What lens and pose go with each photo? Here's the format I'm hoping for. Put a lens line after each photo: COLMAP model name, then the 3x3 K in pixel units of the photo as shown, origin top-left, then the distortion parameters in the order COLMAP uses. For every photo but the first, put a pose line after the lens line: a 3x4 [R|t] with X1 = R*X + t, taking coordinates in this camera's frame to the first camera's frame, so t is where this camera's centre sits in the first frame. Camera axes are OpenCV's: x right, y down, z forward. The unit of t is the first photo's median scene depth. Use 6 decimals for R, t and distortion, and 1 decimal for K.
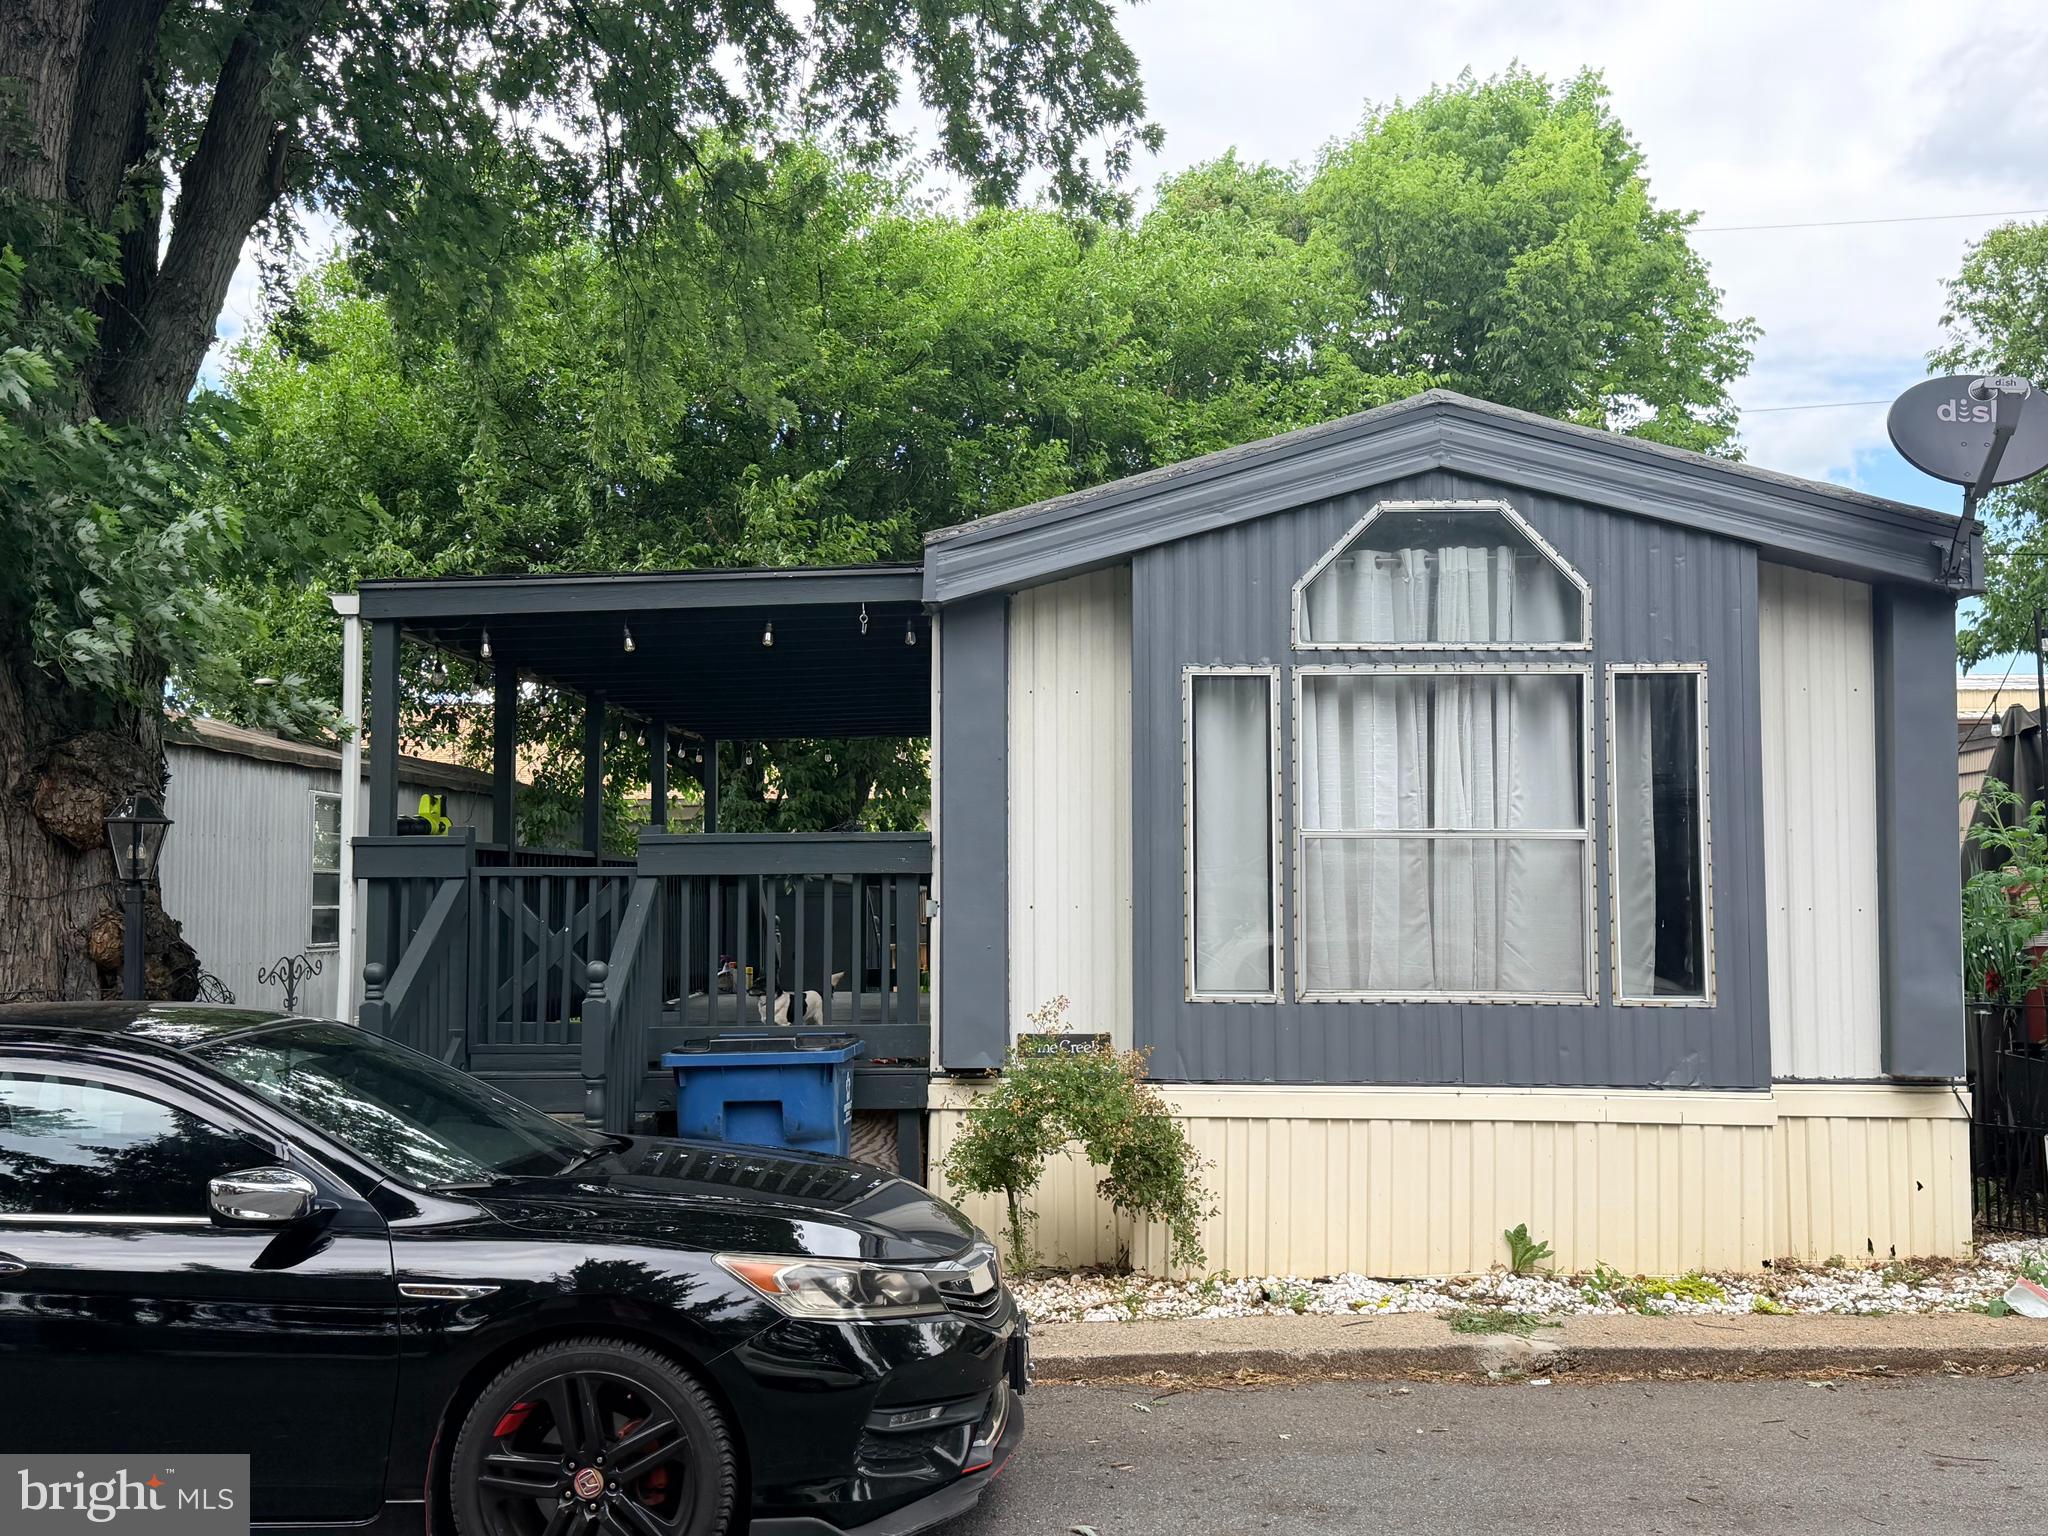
lens RADIAL K [[2157.3, 0, 1023.6], [0, 2157.3, 754.7], [0, 0, 1]] dist [0.202343, -0.443032]
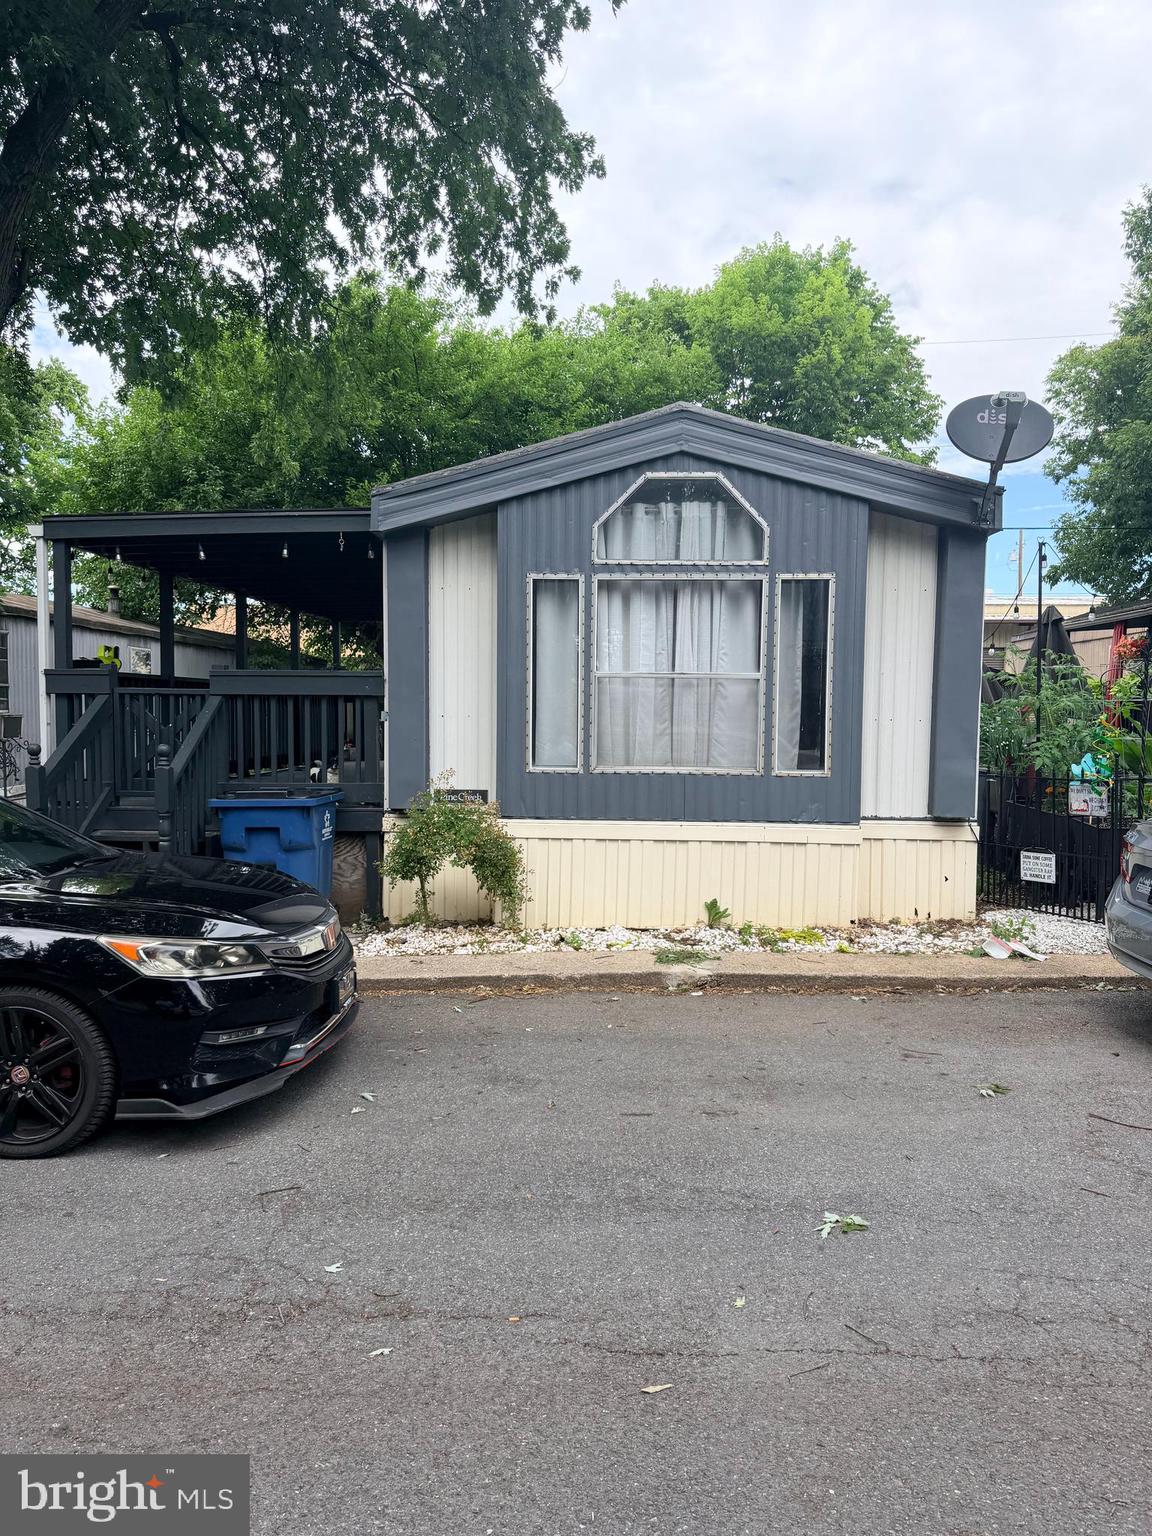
lens RADIAL K [[1090.2, 0, 576.0], [0, 1090.2, 768.0], [0, 0, 1]] dist [0.189254, -0.274295]
pose [[0.999950, 0.009893, 0.001404, 0.112068], [-0.009988, 0.993663, 0.111959, 0.013555], [-0.000288, -0.111968, 0.993712, 0.139458]]
